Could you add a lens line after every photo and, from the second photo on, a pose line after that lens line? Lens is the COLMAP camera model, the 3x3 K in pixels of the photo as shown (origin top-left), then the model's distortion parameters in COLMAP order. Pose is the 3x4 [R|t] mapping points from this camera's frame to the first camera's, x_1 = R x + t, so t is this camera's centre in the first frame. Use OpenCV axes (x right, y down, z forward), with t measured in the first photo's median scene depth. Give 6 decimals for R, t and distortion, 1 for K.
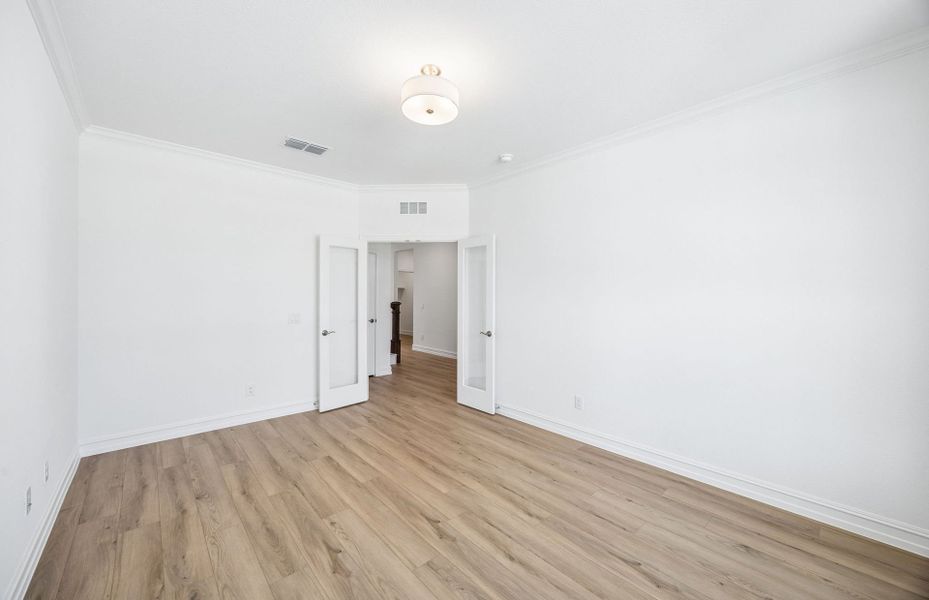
lens RADIAL K [[377.5, 0, 466.3], [0, 377.5, 294.0], [0, 0, 1]] dist [0.000720, 0.000114]
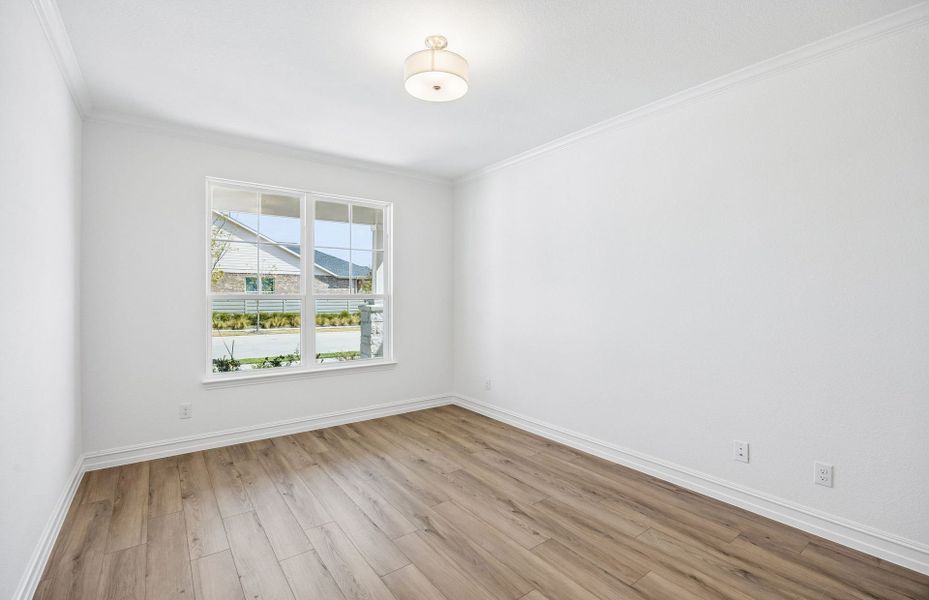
lens RADIAL K [[377.5, 0, 466.3], [0, 377.5, 294.0], [0, 0, 1]] dist [0.000720, 0.000114]
pose [[-0.996194, -0.002149, 0.087142, -0.254145], [-0.003306, 0.999908, -0.013137, 0.014293], [-0.087106, -0.013375, -0.996109, 1.938674]]
